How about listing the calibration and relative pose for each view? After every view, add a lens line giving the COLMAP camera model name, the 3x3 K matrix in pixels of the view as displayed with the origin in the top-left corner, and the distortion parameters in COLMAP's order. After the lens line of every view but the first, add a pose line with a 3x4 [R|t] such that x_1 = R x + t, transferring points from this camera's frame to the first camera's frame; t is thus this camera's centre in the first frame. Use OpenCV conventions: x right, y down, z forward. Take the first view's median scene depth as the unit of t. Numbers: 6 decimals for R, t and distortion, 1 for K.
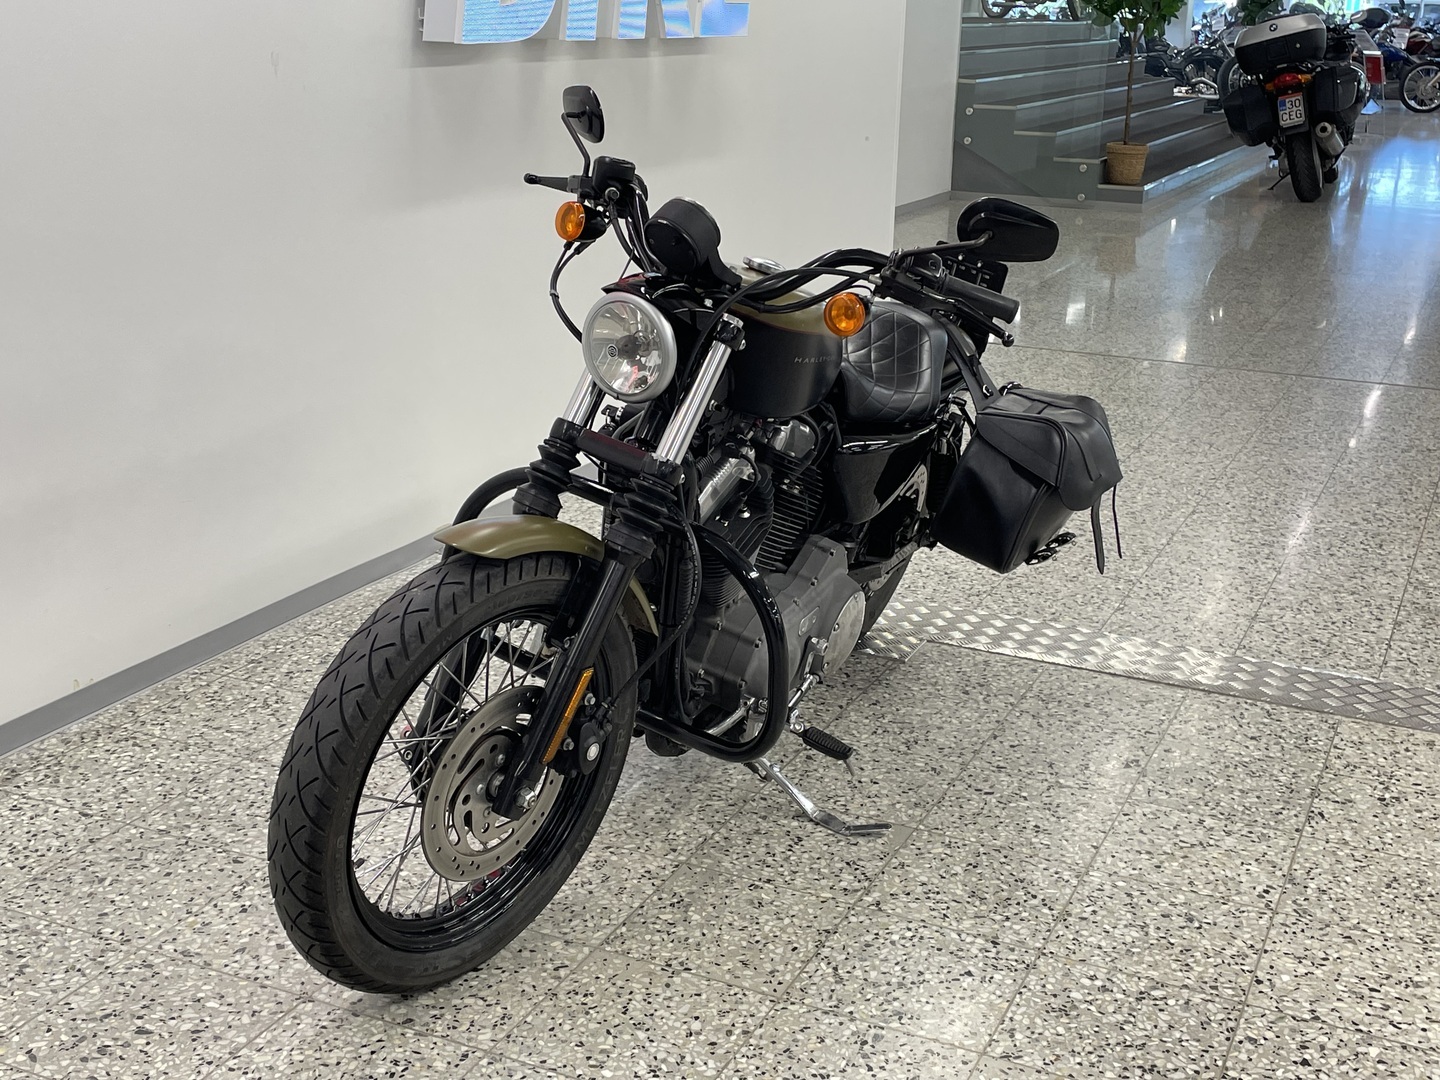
lens RADIAL K [[1772.6, 0, 733.9], [0, 1772.6, 503.5], [0, 0, 1]] dist [0.057568, 0.000000]
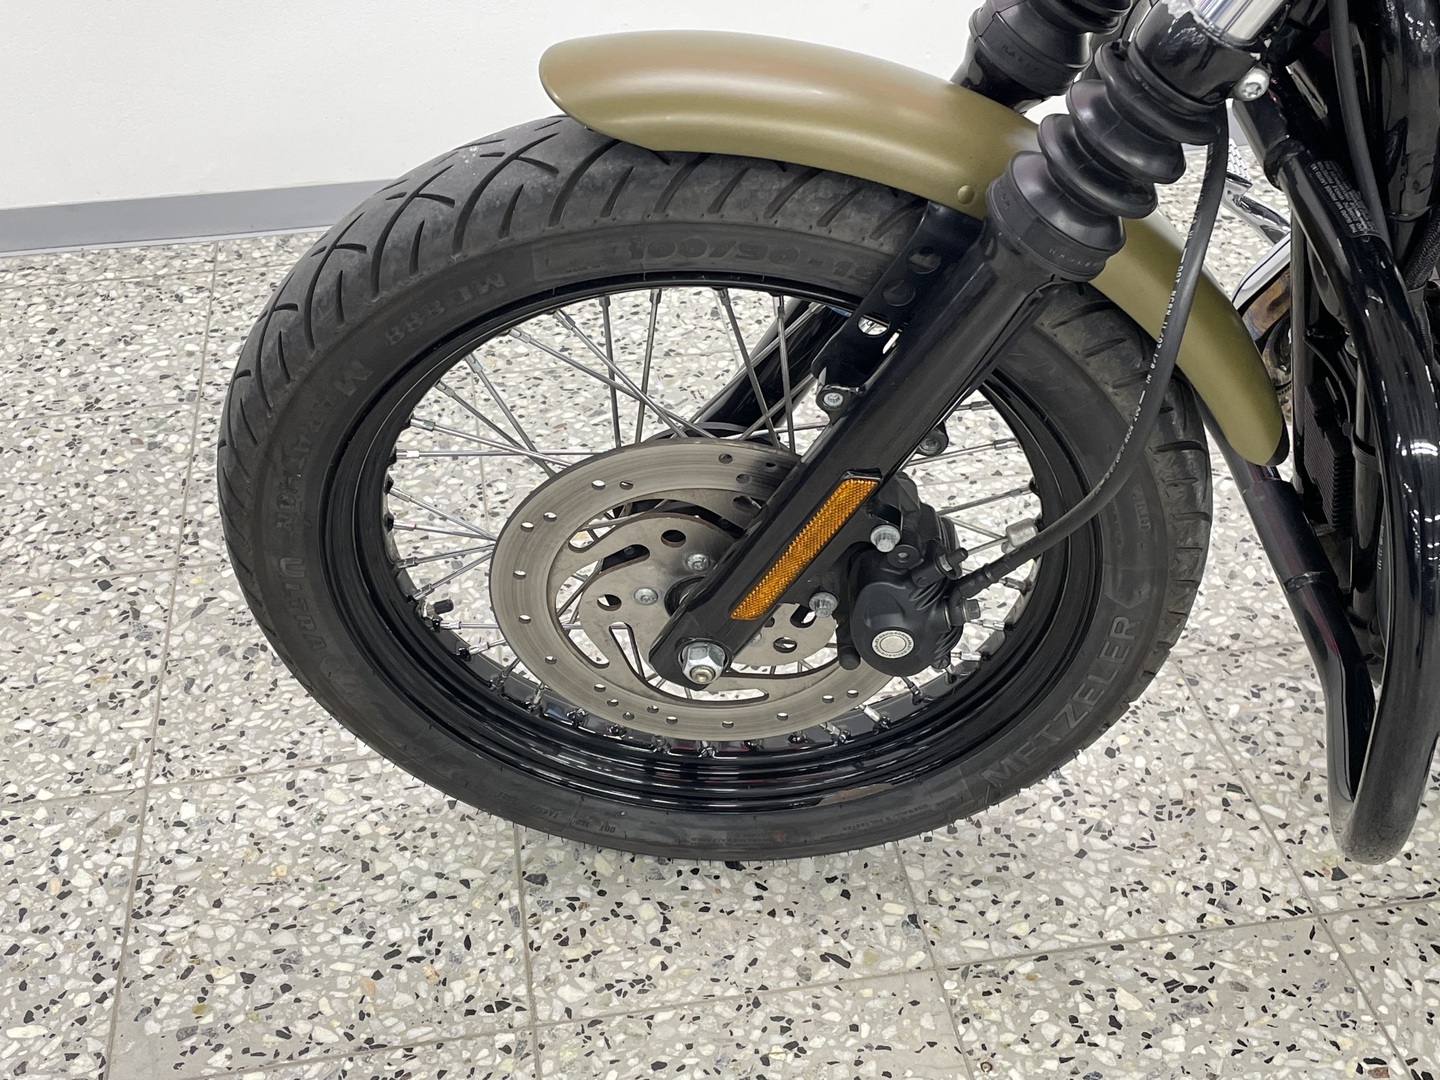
lens RADIAL K [[1772.6, 0, 714.2], [0, 1772.6, 514.0], [0, 0, 1]] dist [0.057568, 0.000000]
pose [[0.554111, 0.465241, -0.690298, 0.153859], [-0.199481, 0.879294, 0.432492, -0.057358], [0.808188, -0.101947, 0.580033, 0.601875]]
